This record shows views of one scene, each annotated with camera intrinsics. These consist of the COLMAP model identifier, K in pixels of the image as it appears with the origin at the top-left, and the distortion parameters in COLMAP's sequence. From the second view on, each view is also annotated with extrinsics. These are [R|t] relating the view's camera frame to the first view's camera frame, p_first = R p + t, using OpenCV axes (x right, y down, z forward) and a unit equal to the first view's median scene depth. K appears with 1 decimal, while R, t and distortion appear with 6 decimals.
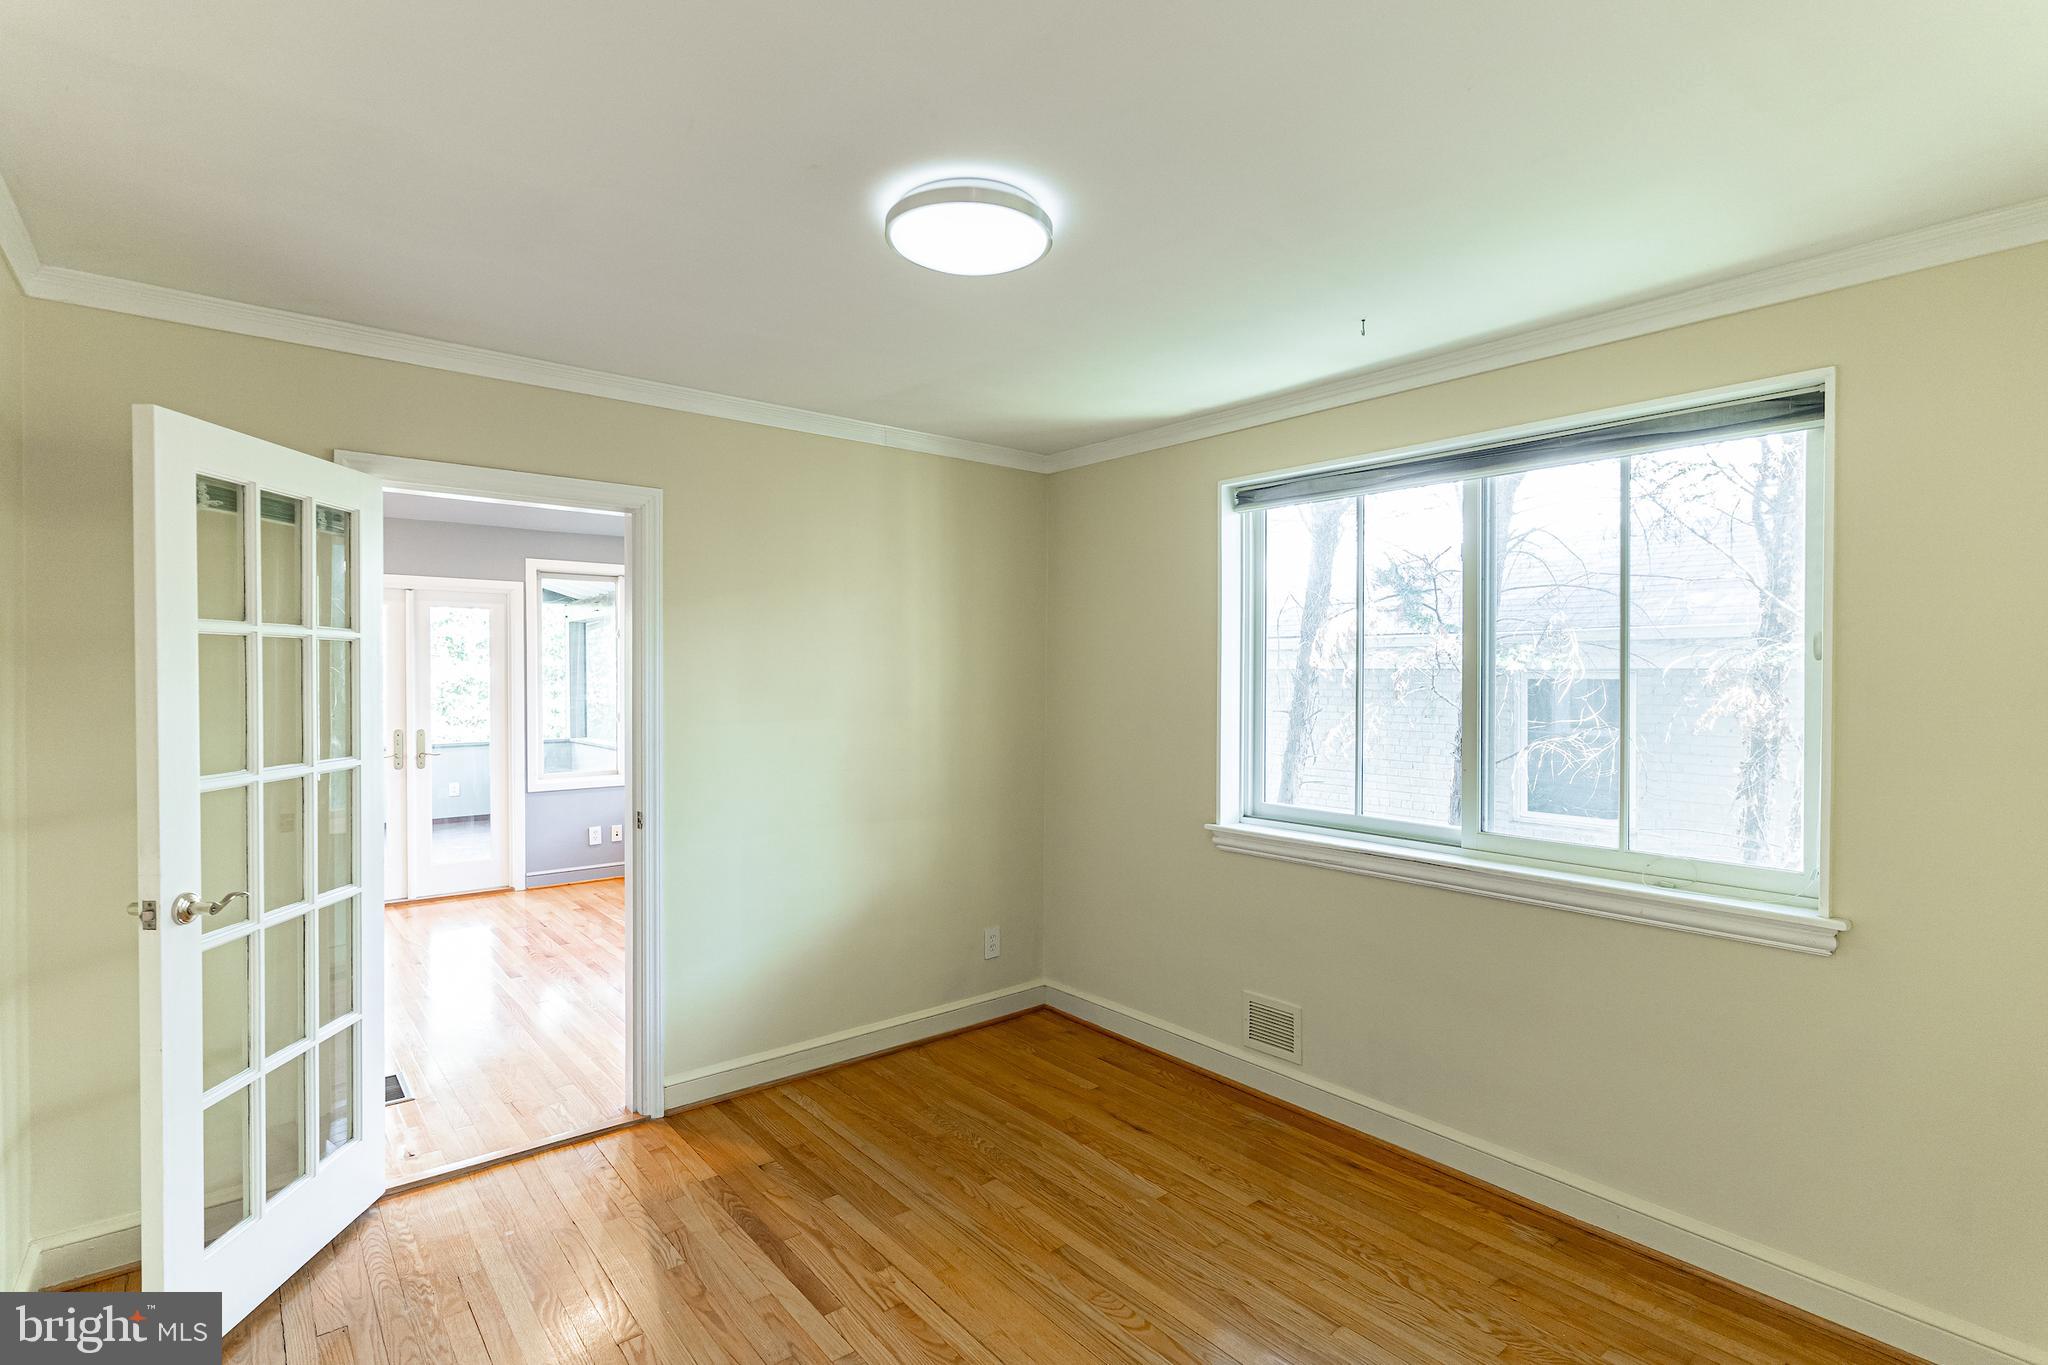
lens RADIAL K [[973.6, 0, 1018.3], [0, 973.6, 678.2], [0, 0, 1]] dist [0.000903, 0.000457]
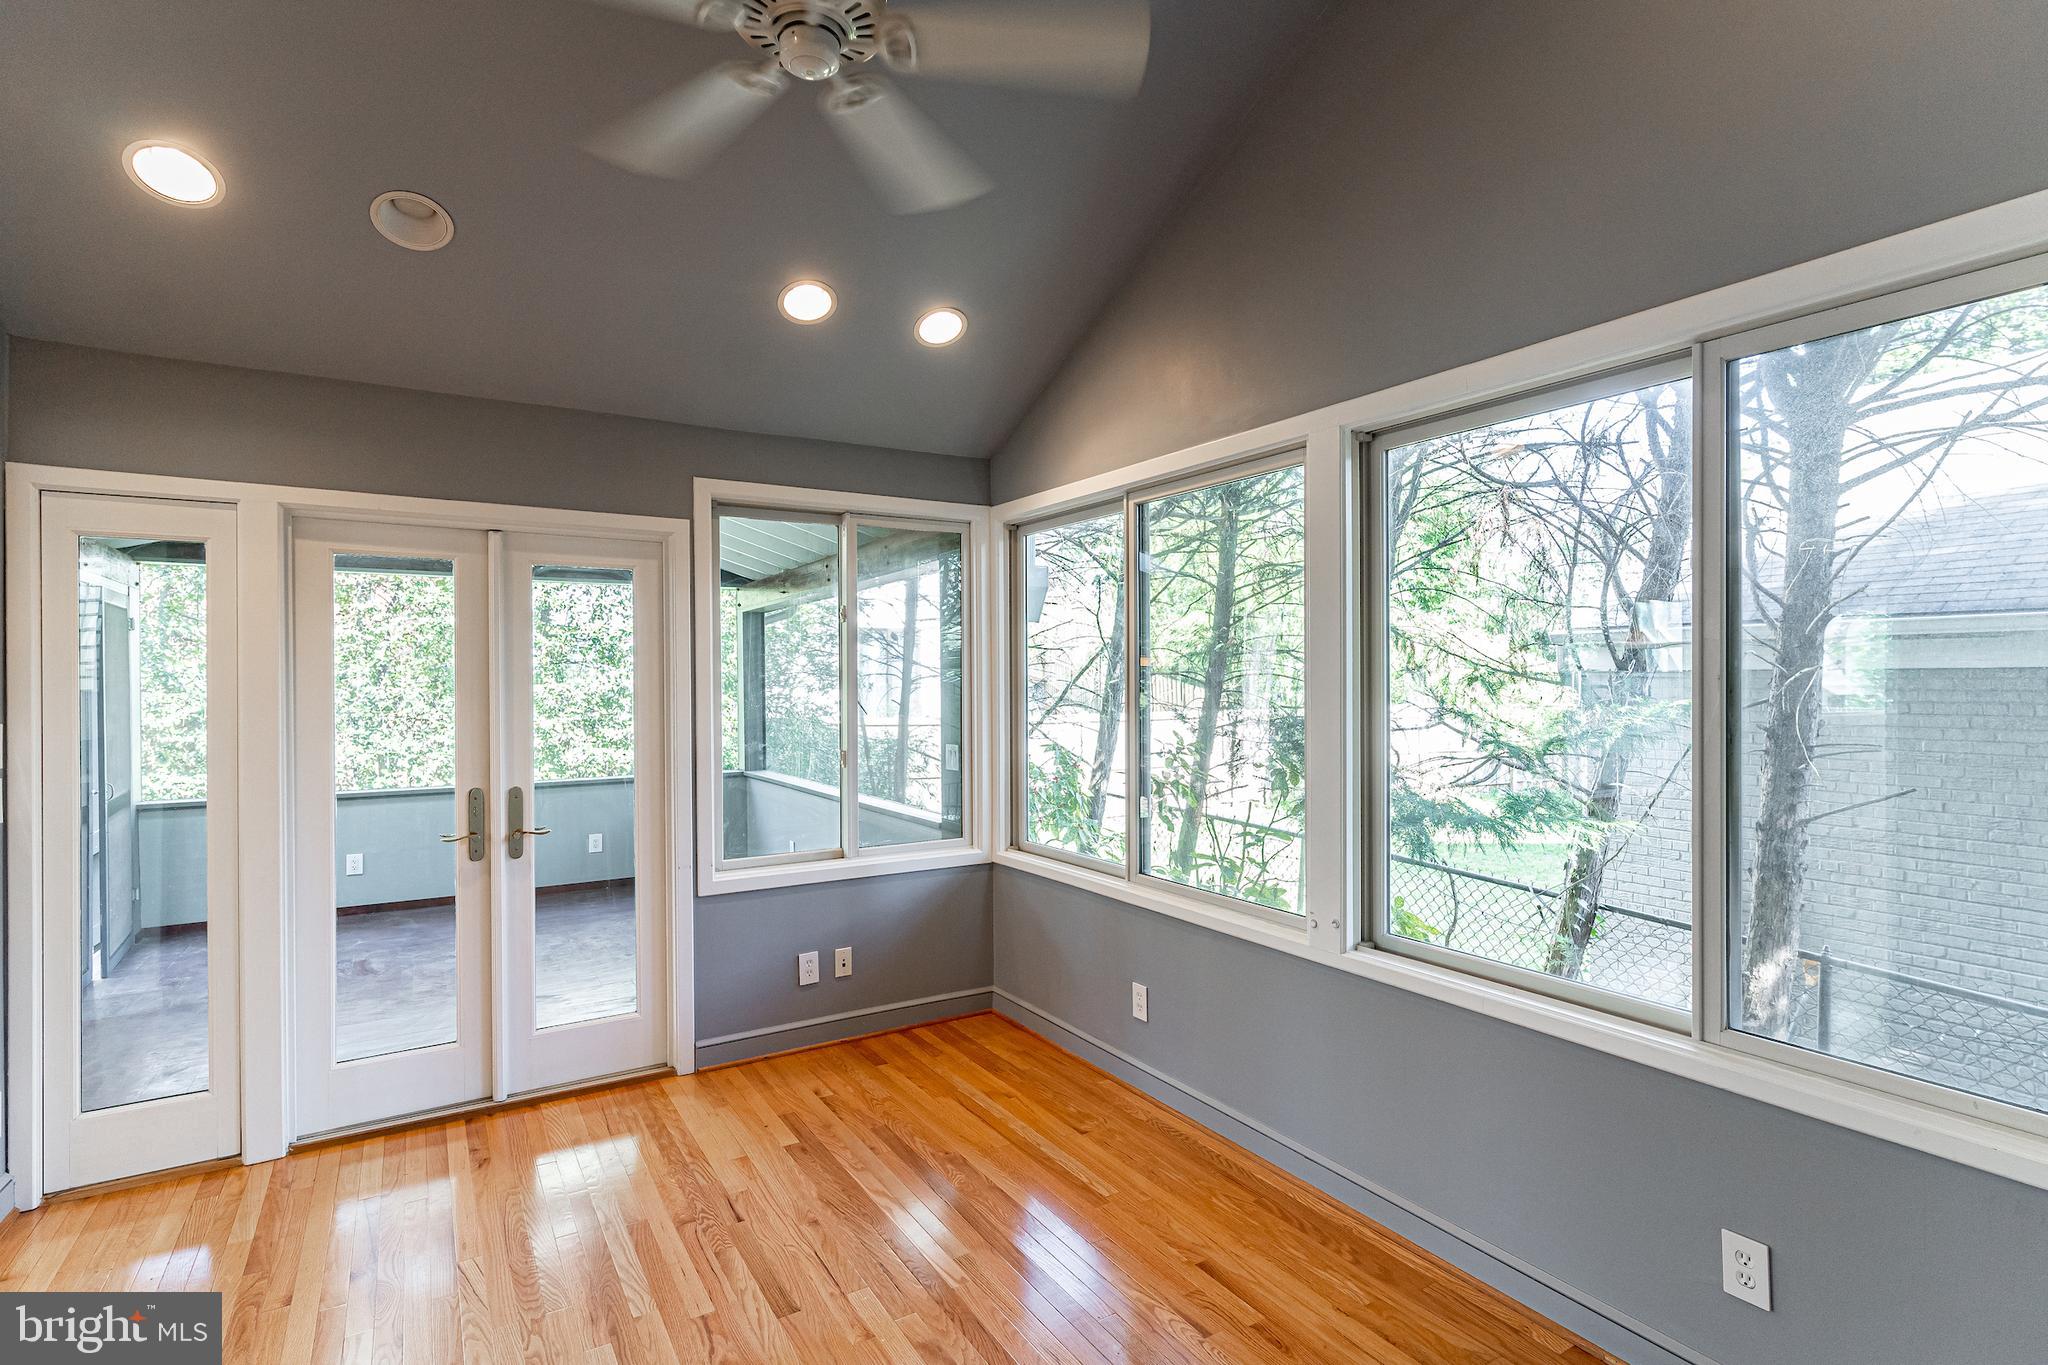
lens RADIAL K [[973.6, 0, 1018.3], [0, 973.6, 678.2], [0, 0, 1]] dist [0.000903, 0.000457]
pose [[0.991058, -0.004717, -0.133345, -0.247653], [0.004079, 0.999979, -0.005052, -0.005273], [0.133366, 0.004463, 0.991057, 0.472545]]
